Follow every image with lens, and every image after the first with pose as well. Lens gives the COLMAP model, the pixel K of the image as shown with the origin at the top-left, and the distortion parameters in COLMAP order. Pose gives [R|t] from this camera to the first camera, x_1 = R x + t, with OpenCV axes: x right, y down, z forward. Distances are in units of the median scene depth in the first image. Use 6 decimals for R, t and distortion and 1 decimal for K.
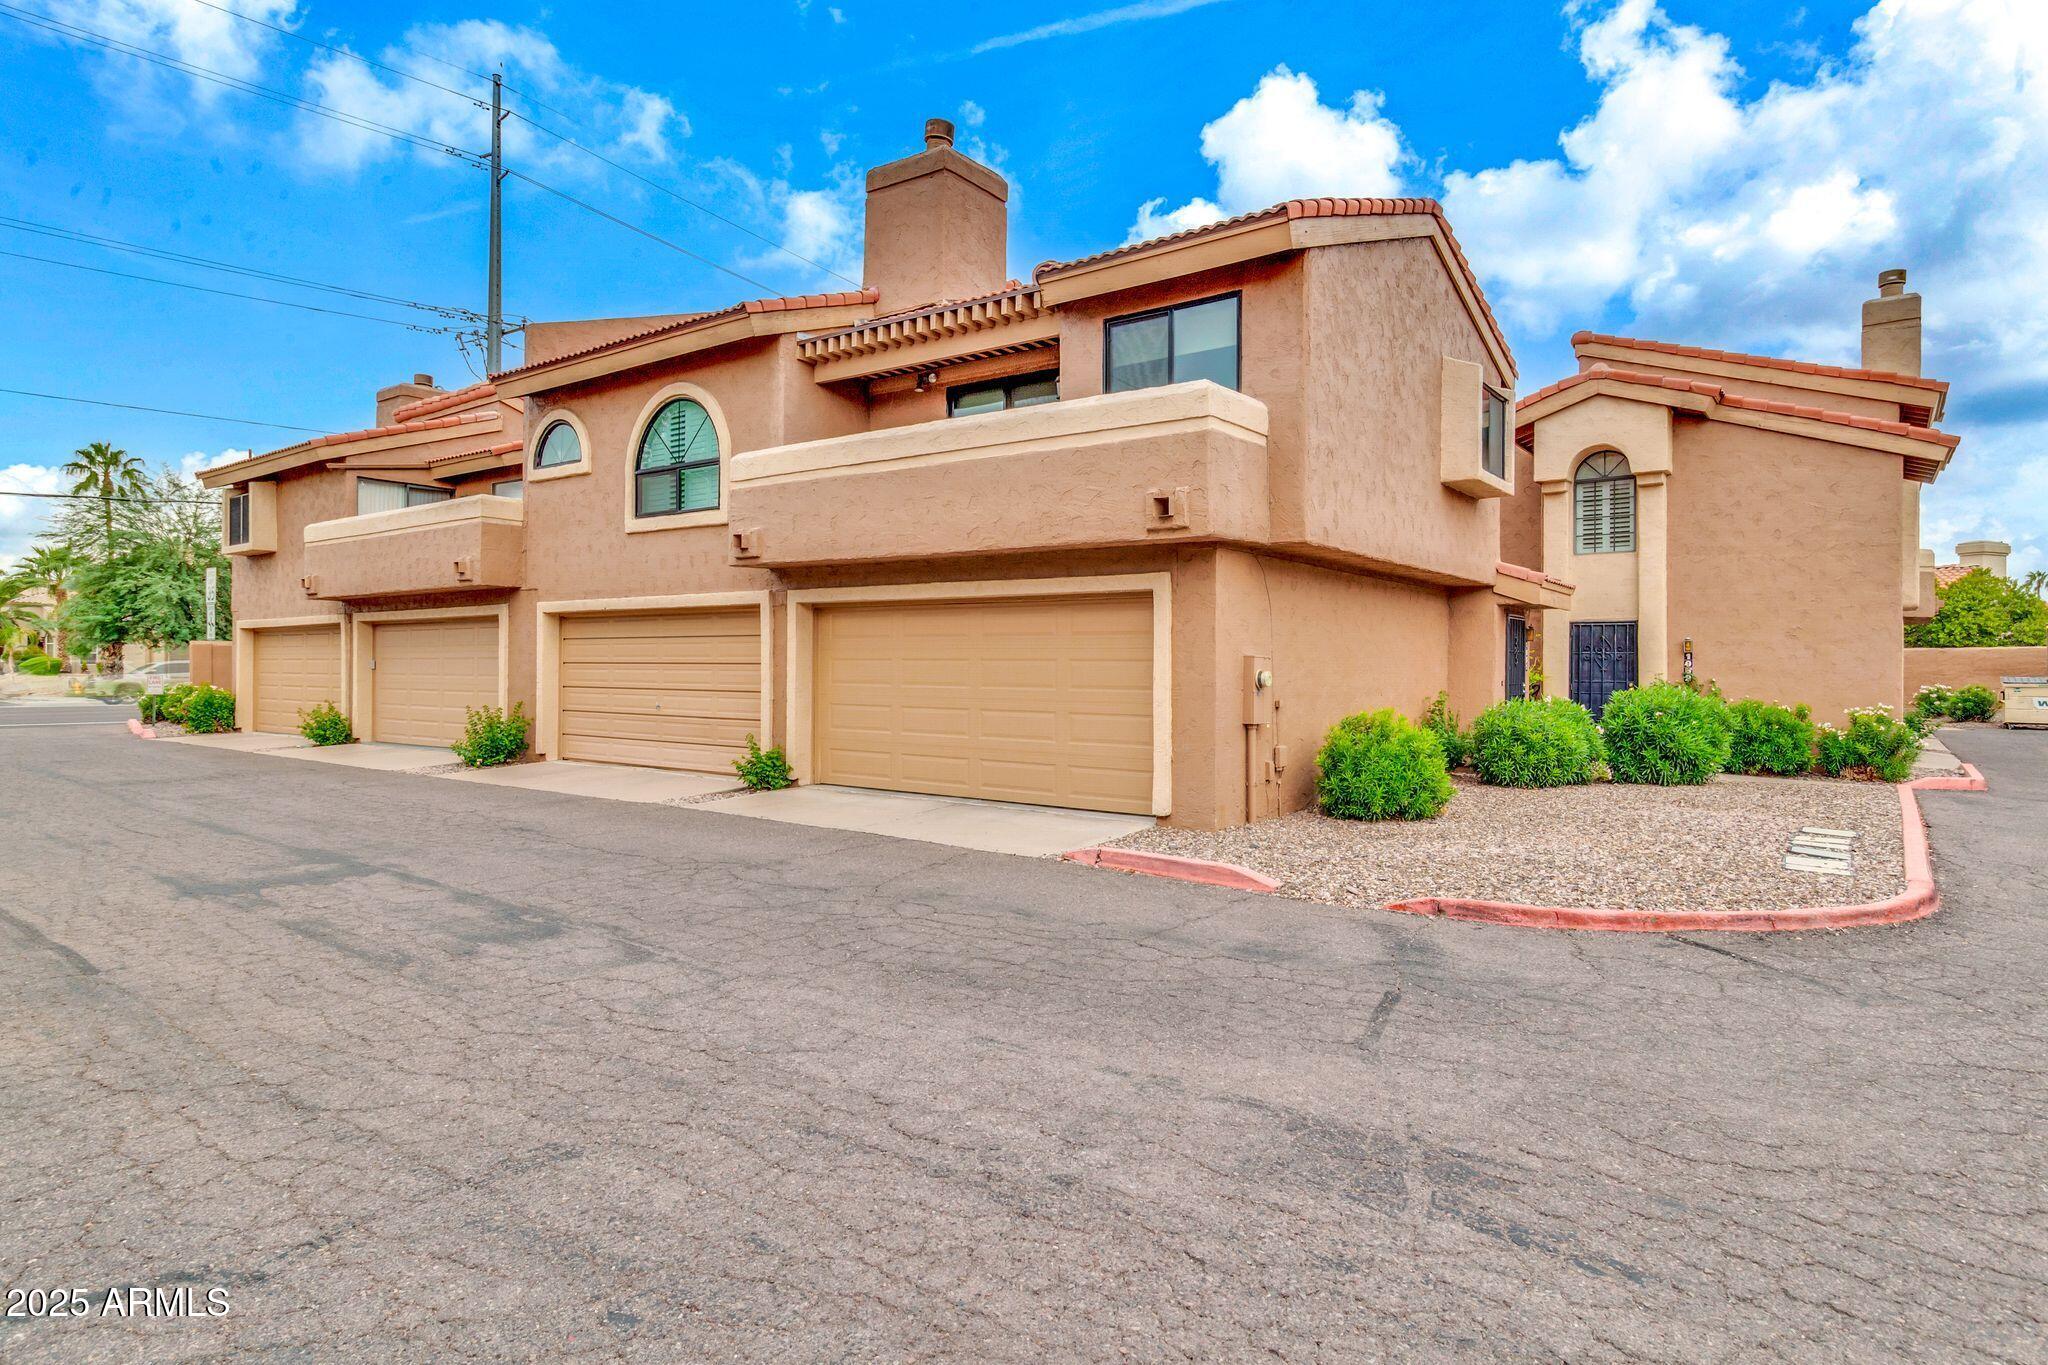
lens RADIAL K [[957.4, 0, 1045.2], [0, 957.4, 668.5], [0, 0, 1]] dist [0.003634, -0.000639]
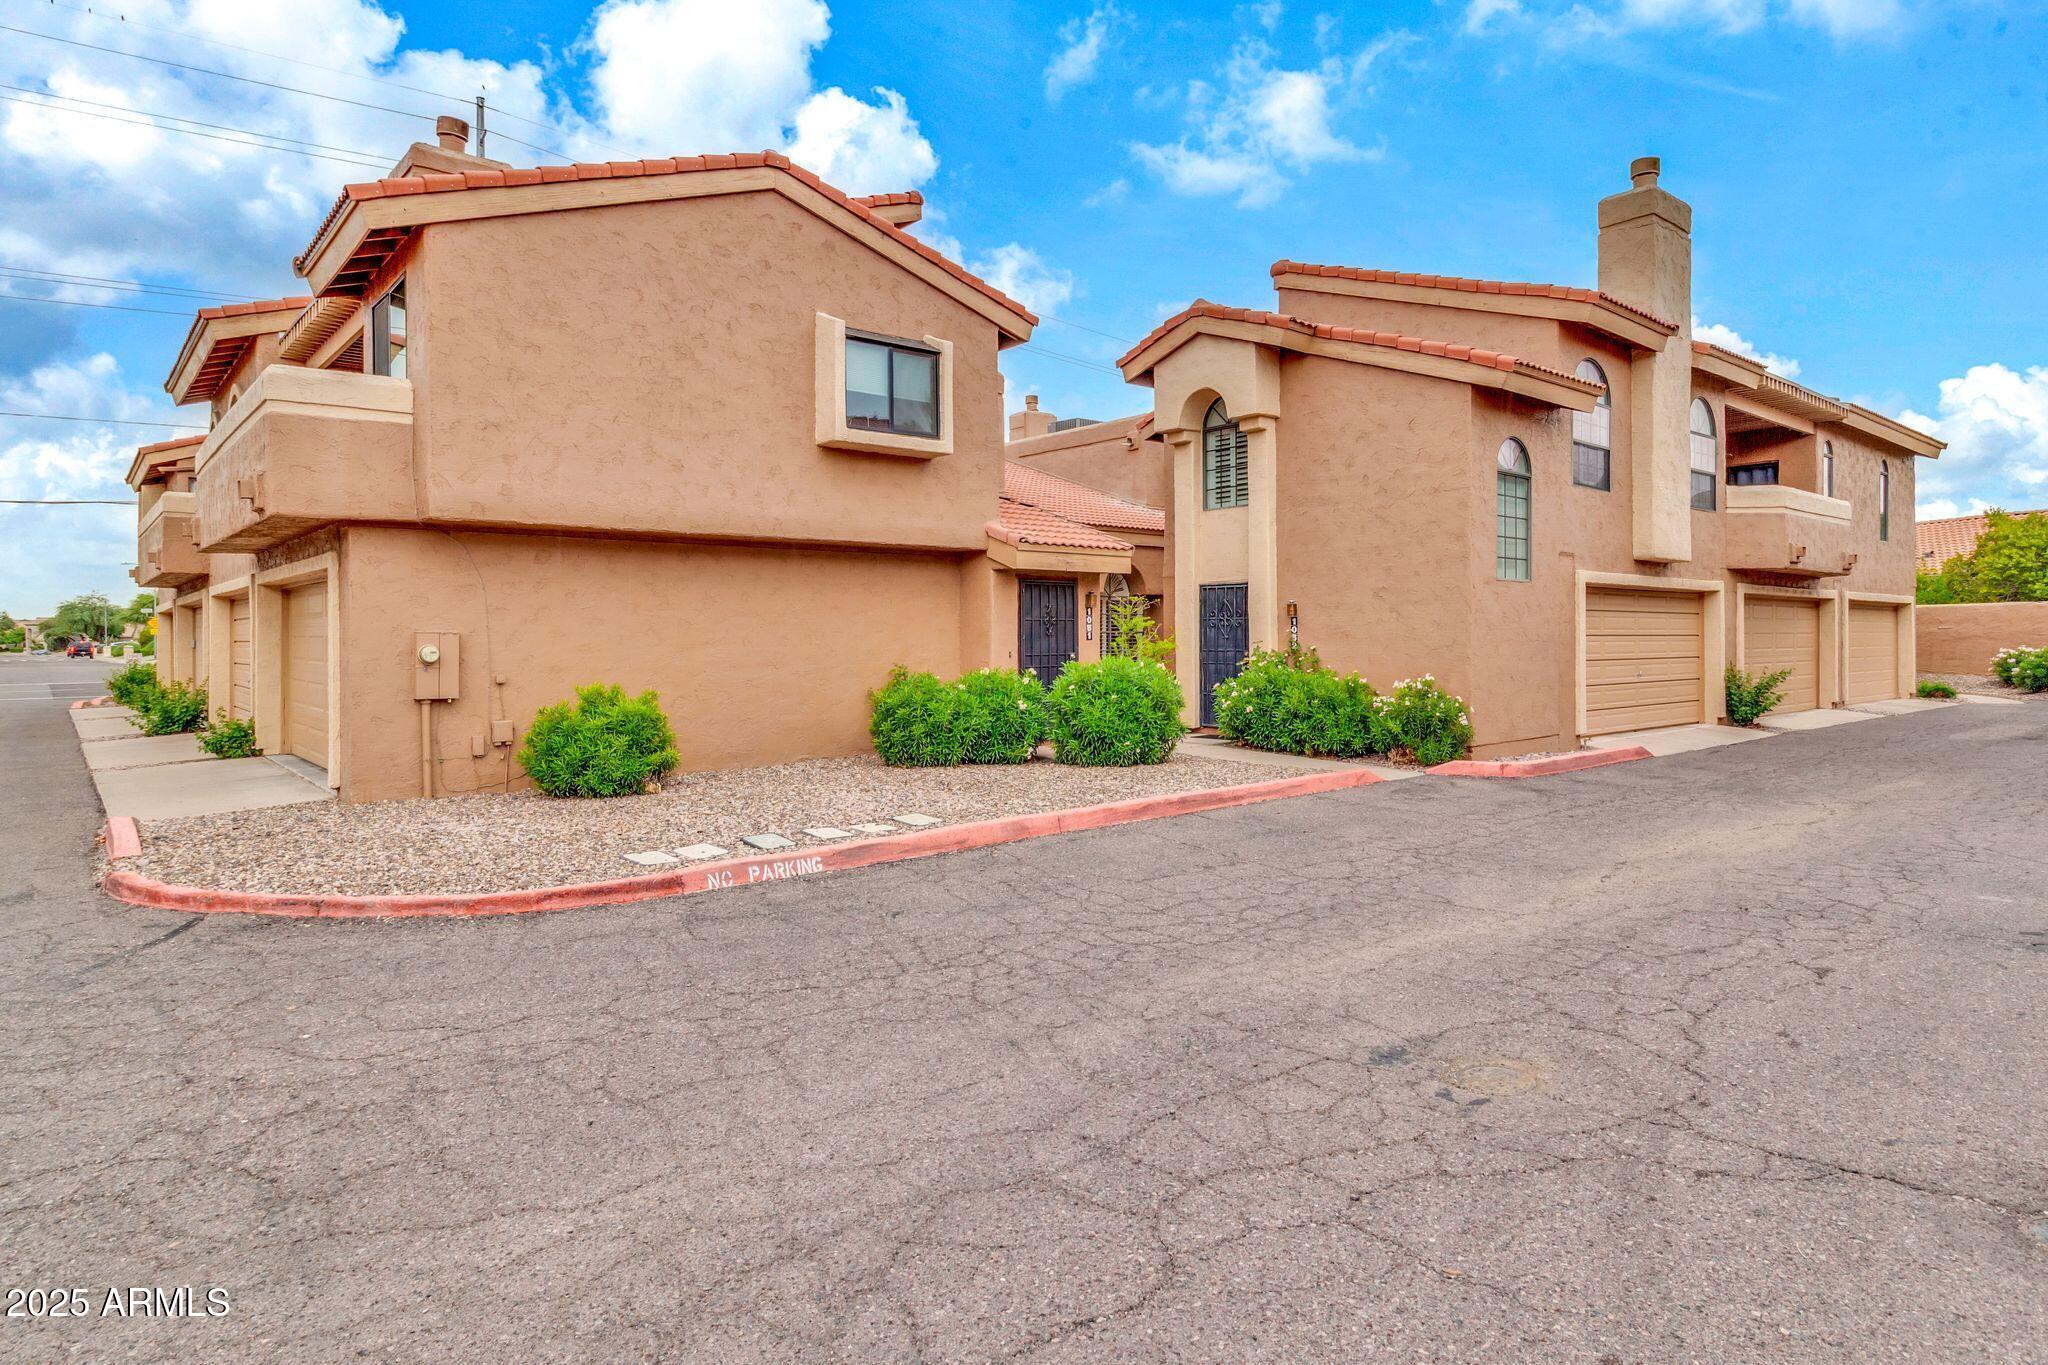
lens RADIAL K [[984.0, 0, 1025.6], [0, 984.0, 631.6], [0, 0, 1]] dist [0.002100, -0.000109]
pose [[0.982215, -0.011860, -0.187383, 0.607920], [0.010751, 0.999918, -0.006933, 0.000474], [0.187450, 0.004795, 0.982262, 0.058940]]
